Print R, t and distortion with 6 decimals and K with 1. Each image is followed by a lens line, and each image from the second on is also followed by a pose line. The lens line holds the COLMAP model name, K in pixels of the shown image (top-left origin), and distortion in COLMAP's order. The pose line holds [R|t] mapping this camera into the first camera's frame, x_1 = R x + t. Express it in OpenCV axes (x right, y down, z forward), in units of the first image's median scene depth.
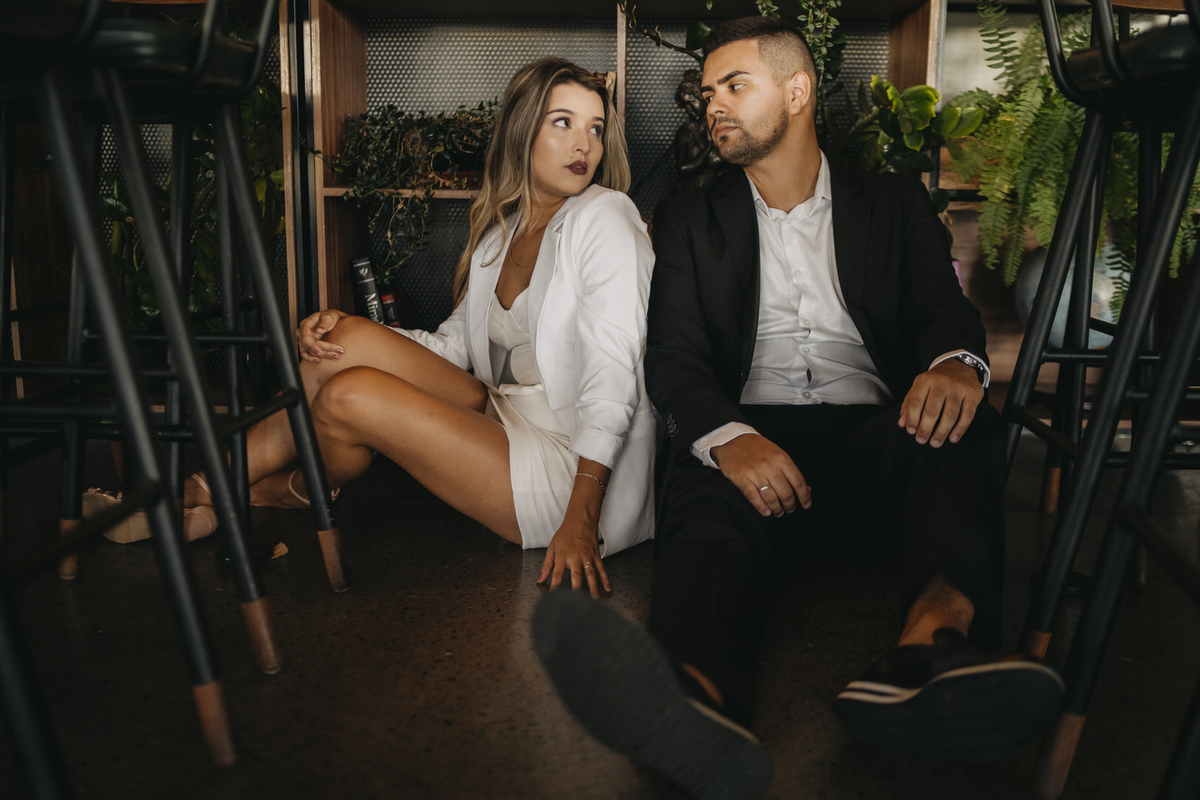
lens RADIAL K [[1184.9, 0, 601.7], [0, 1184.9, 397.2], [0, 0, 1]] dist [-0.070721, 0.000000]
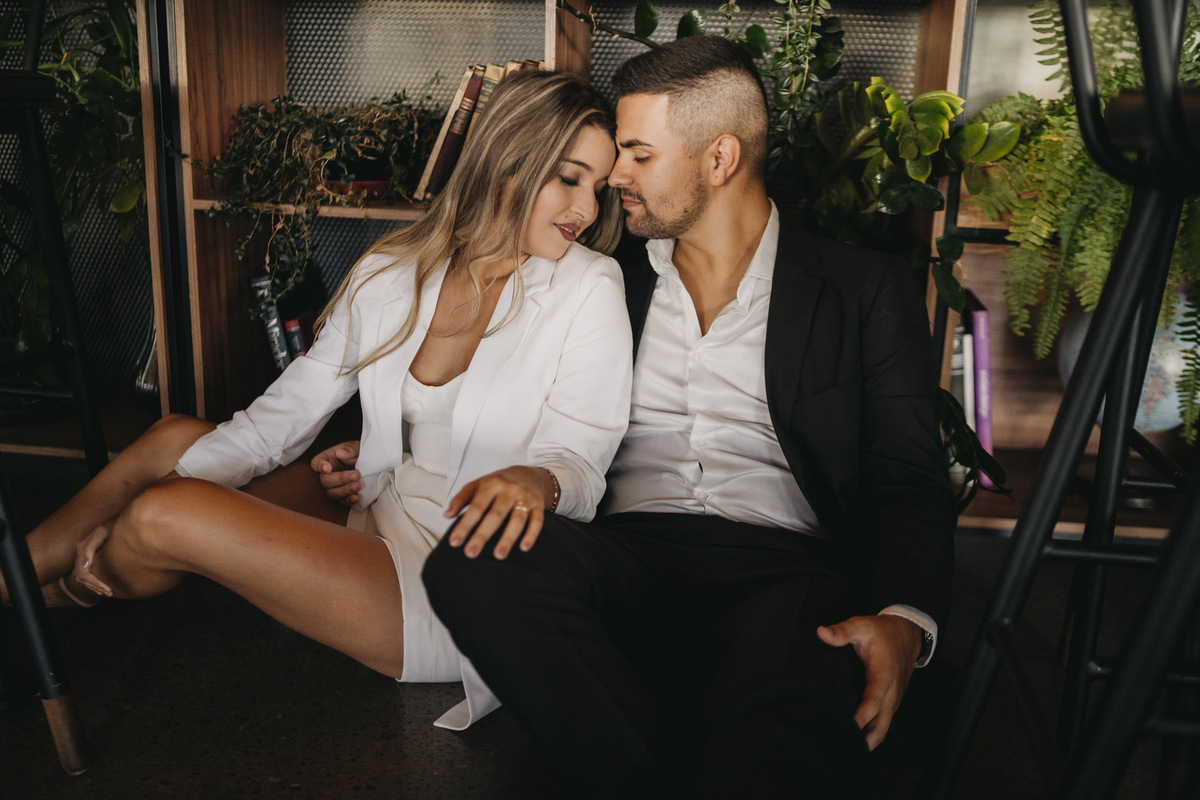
lens RADIAL K [[1184.9, 0, 562.9], [0, 1184.9, 426.4], [0, 0, 1]] dist [-0.070721, 0.000000]
pose [[0.994432, 0.047572, -0.094032, 0.110956], [-0.041379, 0.996911, 0.066753, -0.089126], [0.096917, -0.062491, 0.993329, 0.209972]]
